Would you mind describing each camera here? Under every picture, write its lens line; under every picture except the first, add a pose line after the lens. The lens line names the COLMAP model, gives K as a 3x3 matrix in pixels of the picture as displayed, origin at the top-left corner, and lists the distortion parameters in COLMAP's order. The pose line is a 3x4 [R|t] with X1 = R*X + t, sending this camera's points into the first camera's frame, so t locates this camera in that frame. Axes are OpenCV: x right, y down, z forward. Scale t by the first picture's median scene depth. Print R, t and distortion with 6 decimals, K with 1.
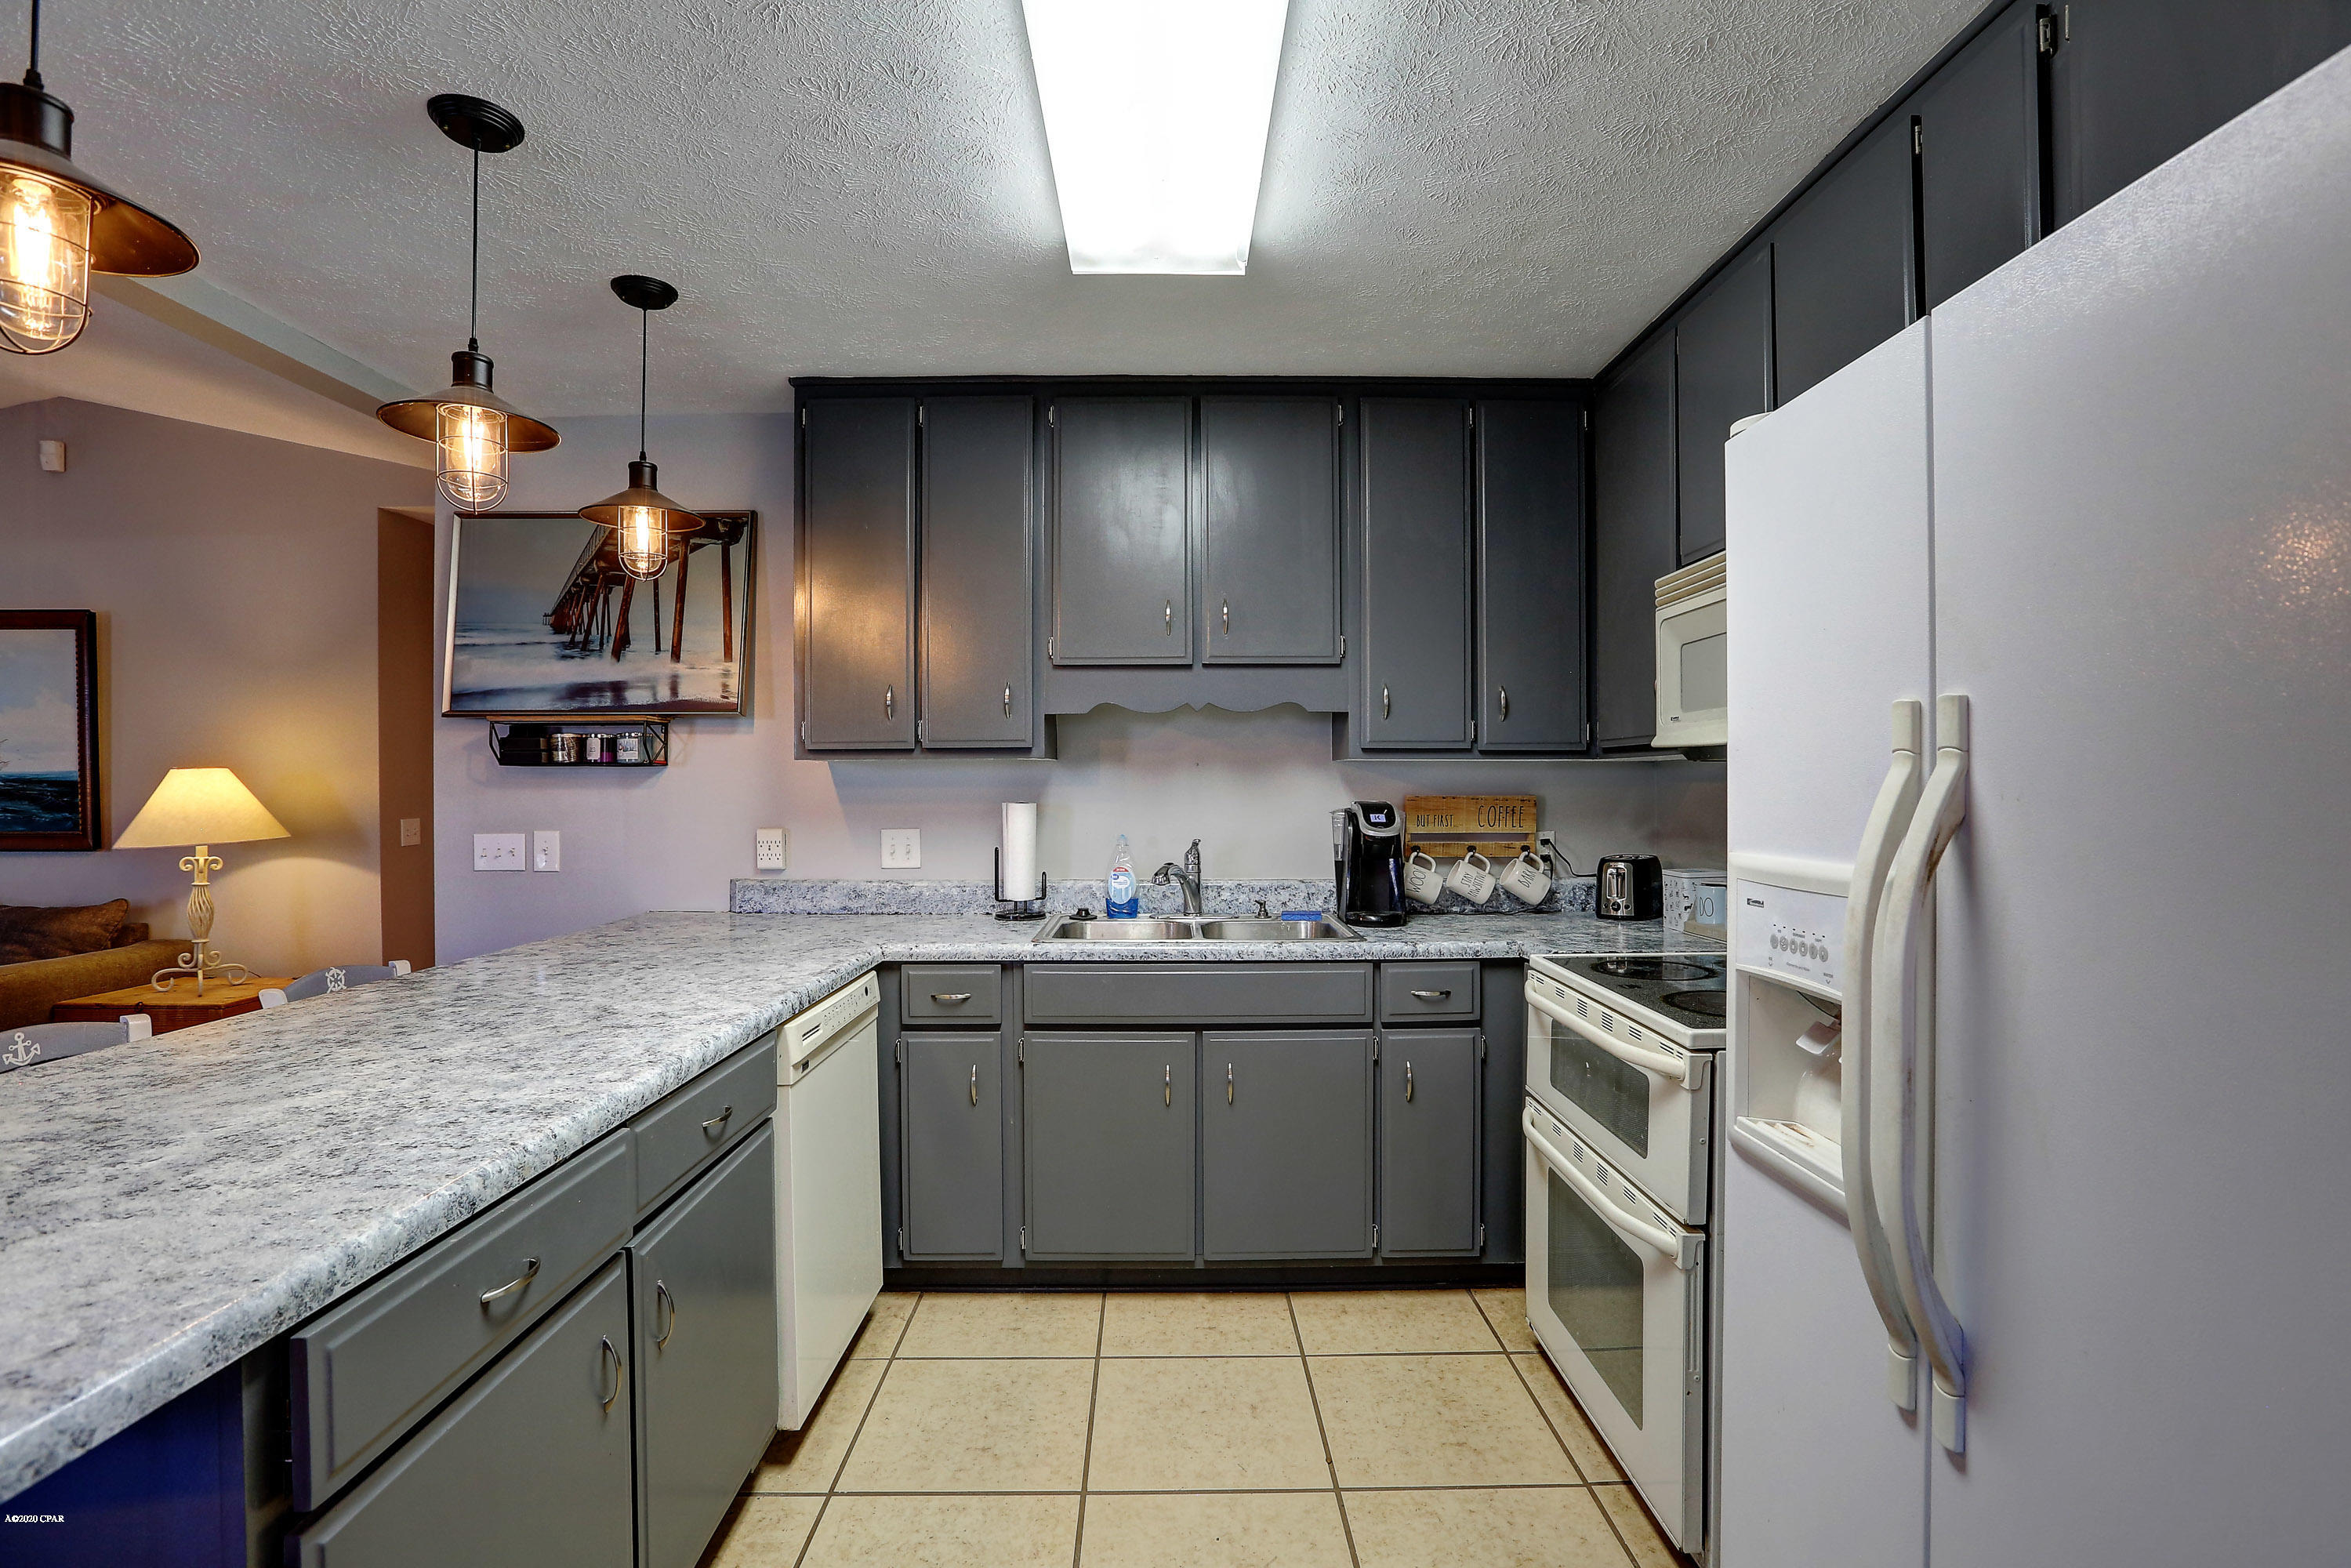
lens RADIAL K [[1087.0, 0, 1175.5], [0, 1087.0, 784.0], [0, 0, 1]] dist [-0.052913, 0.020841]
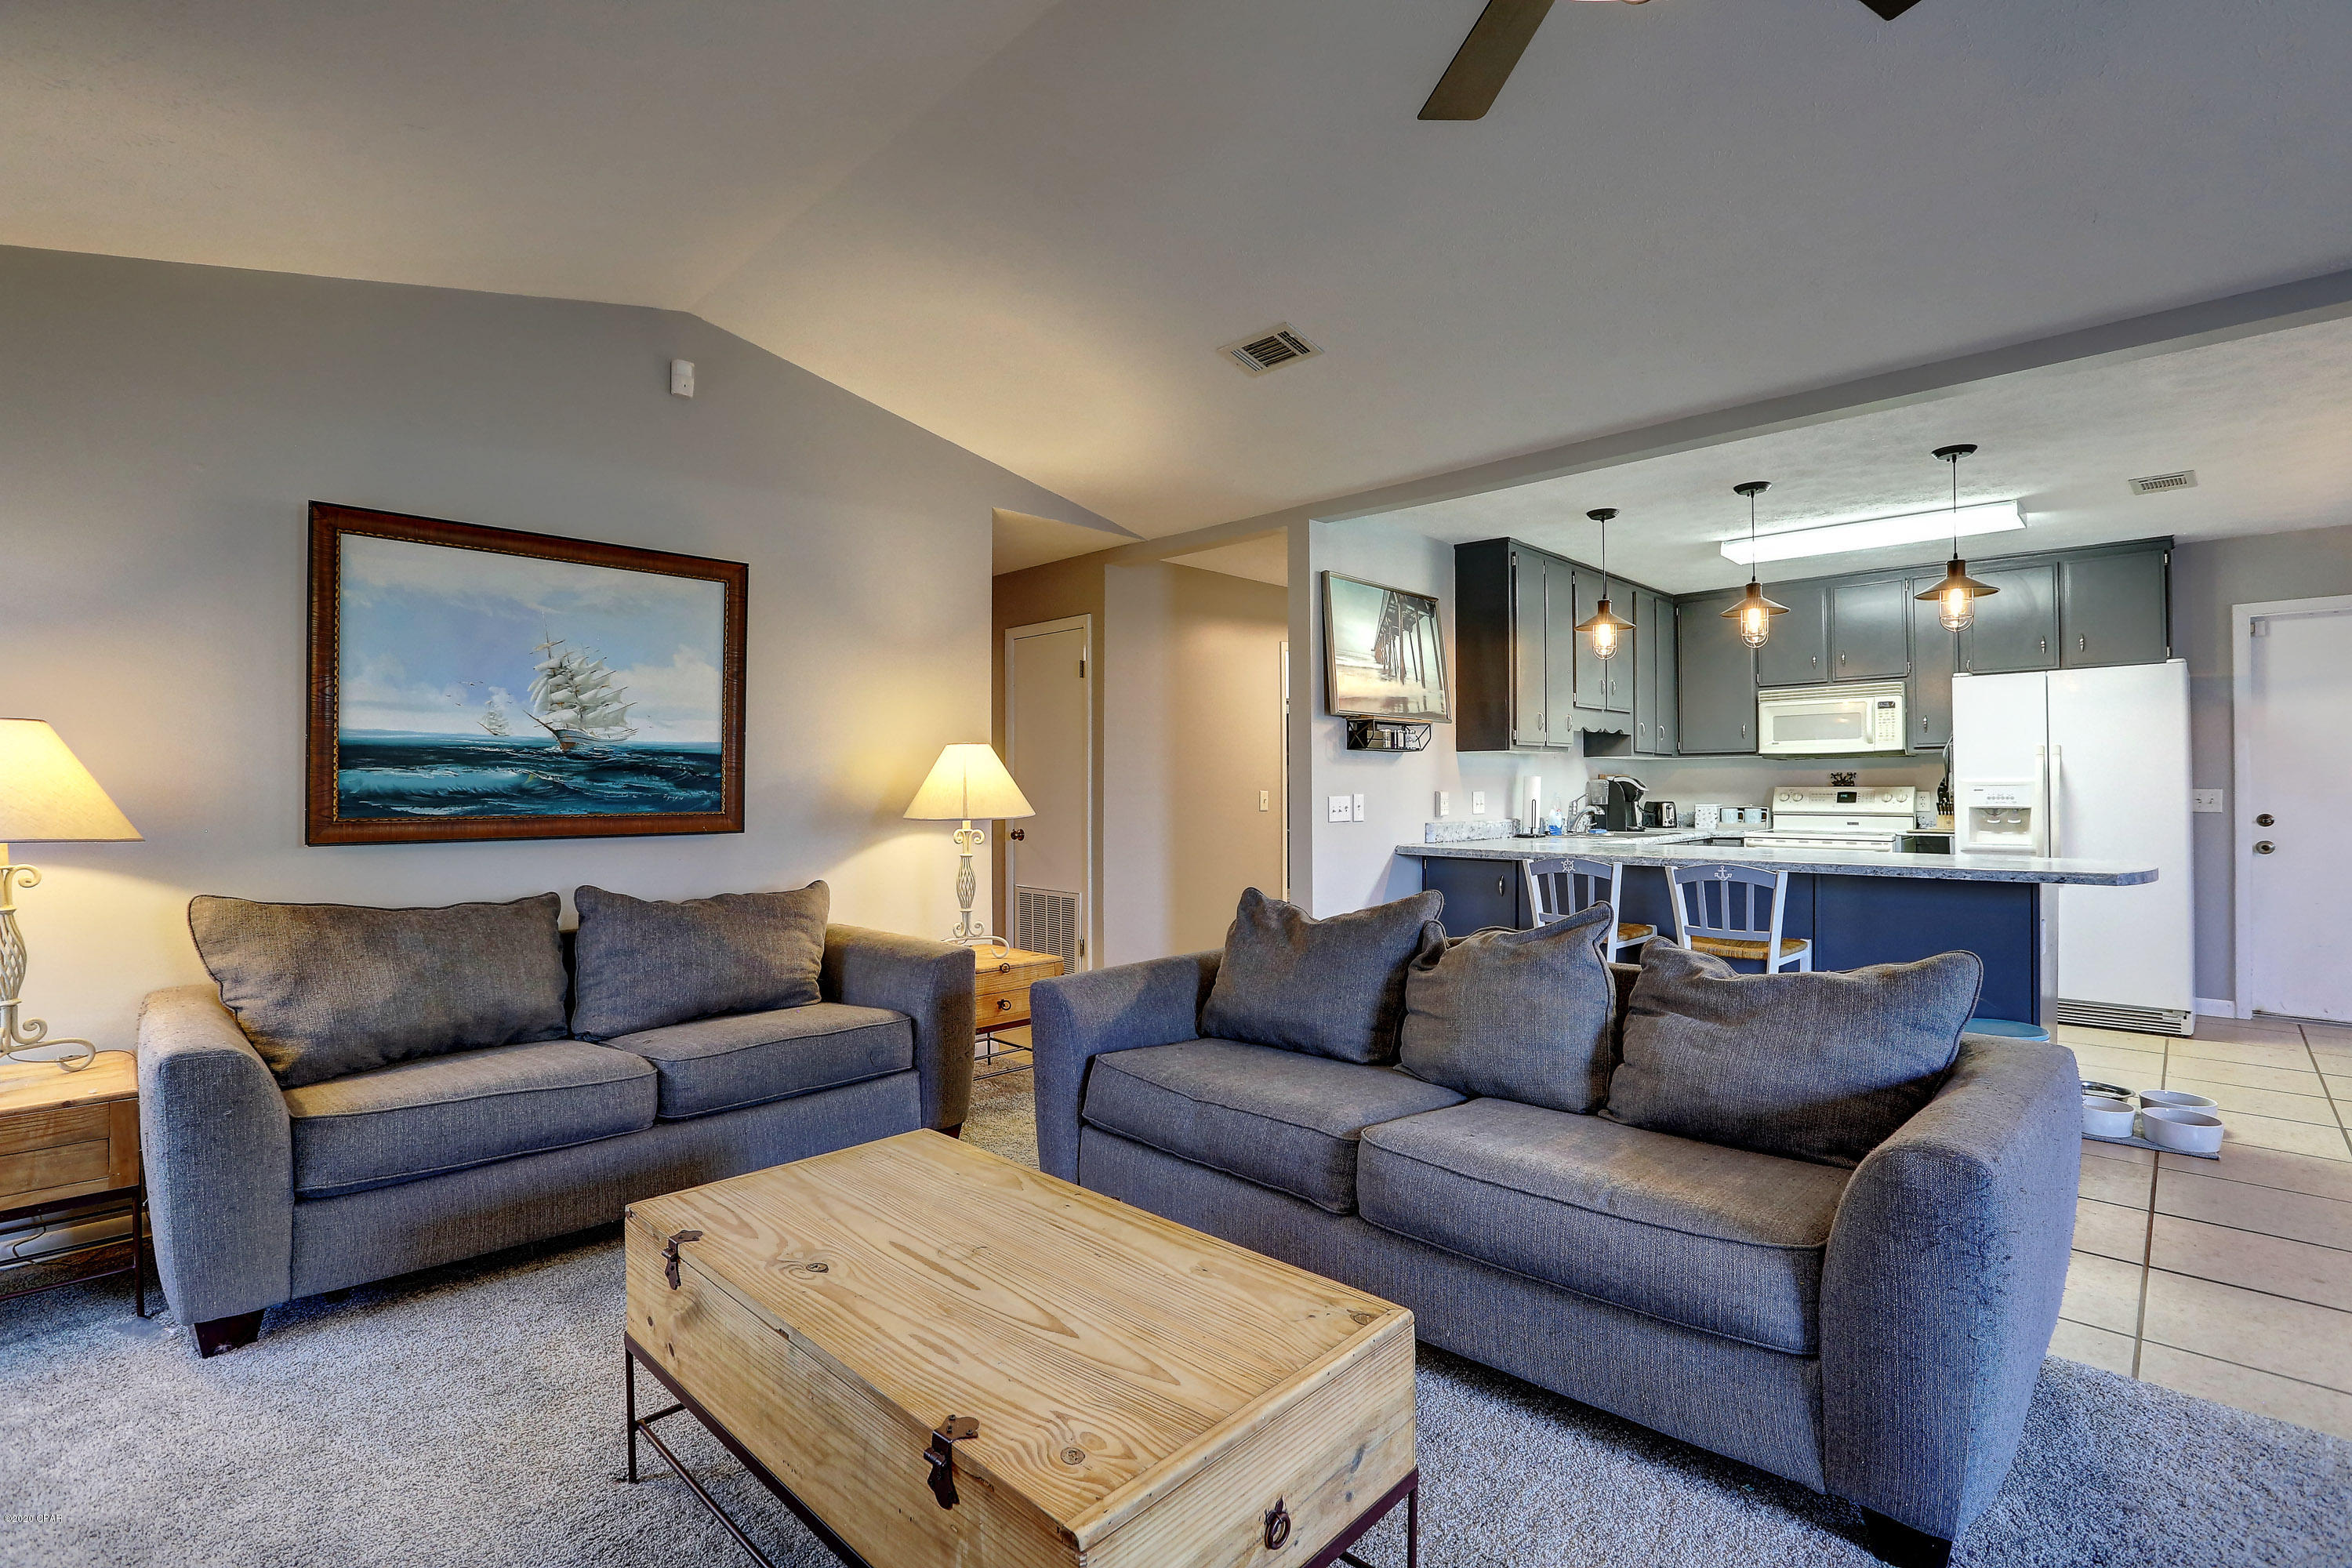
lens RADIAL K [[1075.7, 0, 1176.0], [0, 1075.7, 784.0], [0, 0, 1]] dist [-0.062944, 0.031616]
pose [[0.705411, 0.001168, 0.708797, -1.862591], [0.003473, 0.999981, -0.005103, 0.037579], [-0.708790, 0.006062, 0.705394, 0.131791]]
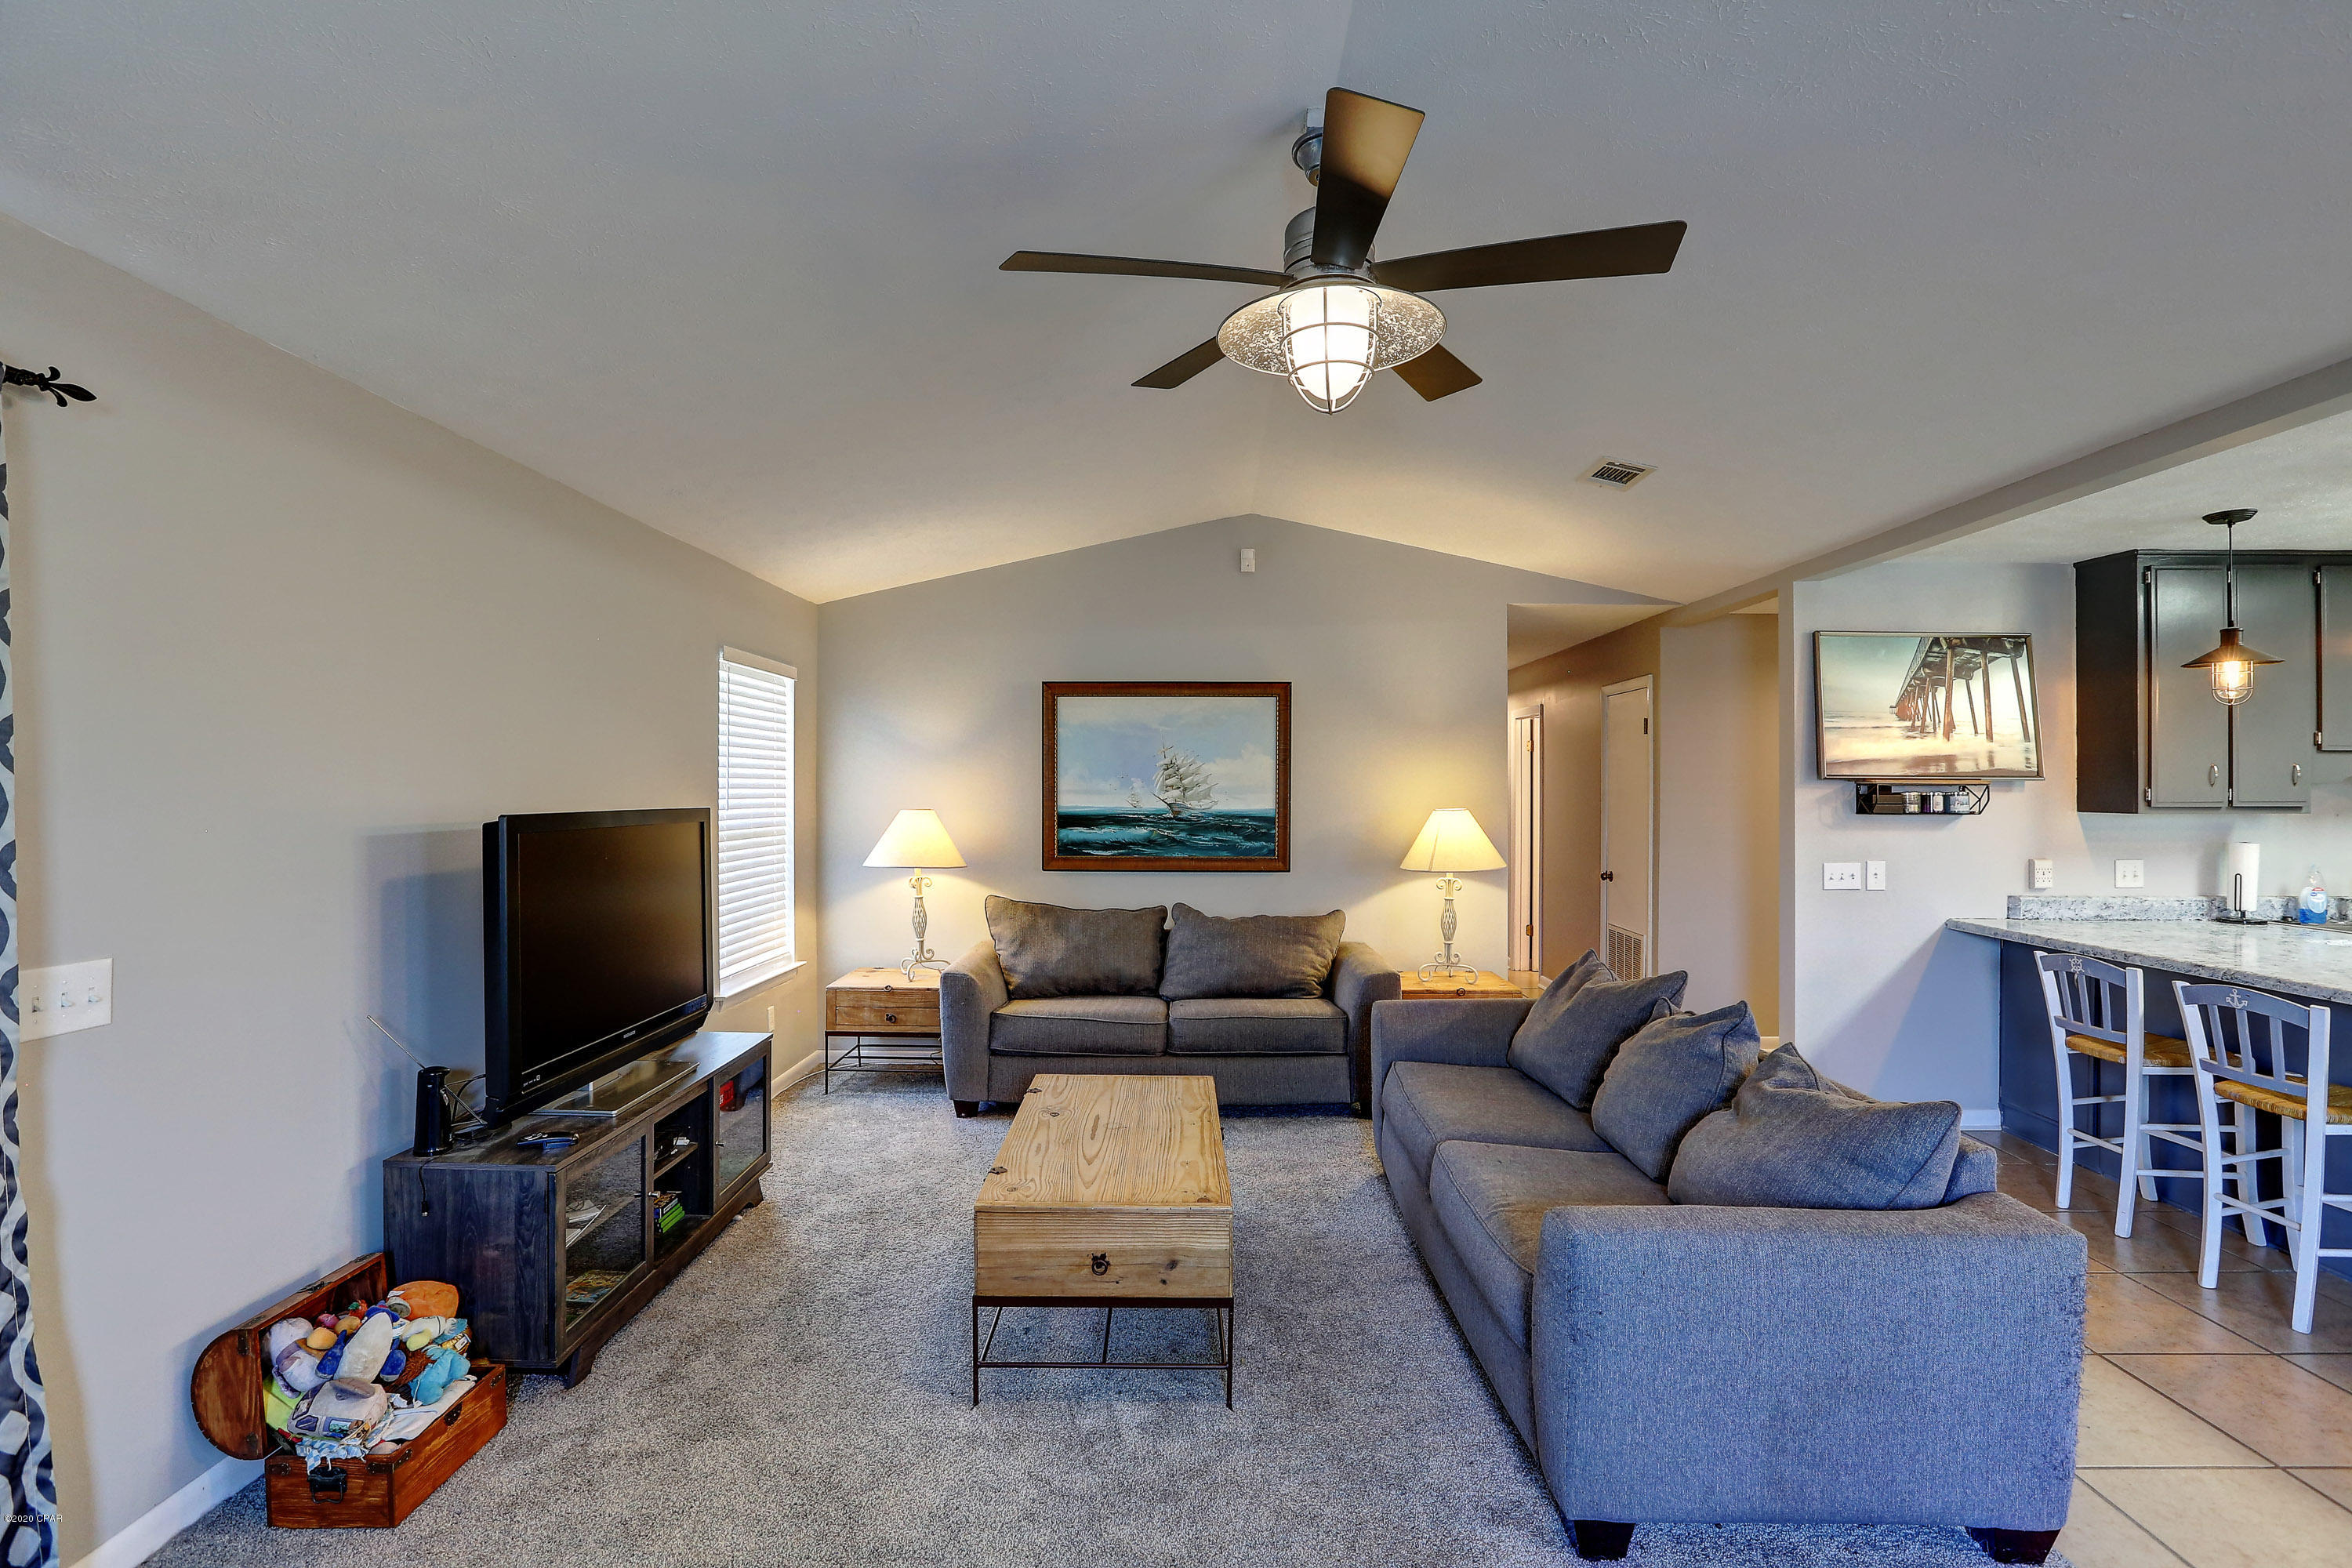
lens RADIAL K [[1087.4, 0, 1176.0], [0, 1087.4, 784.0], [0, 0, 1]] dist [-0.052913, 0.020841]
pose [[0.999702, 0.003915, -0.024108, -1.496461], [-0.004010, 0.999984, -0.003889, -0.048335], [0.024092, 0.003985, 0.999702, -0.416525]]
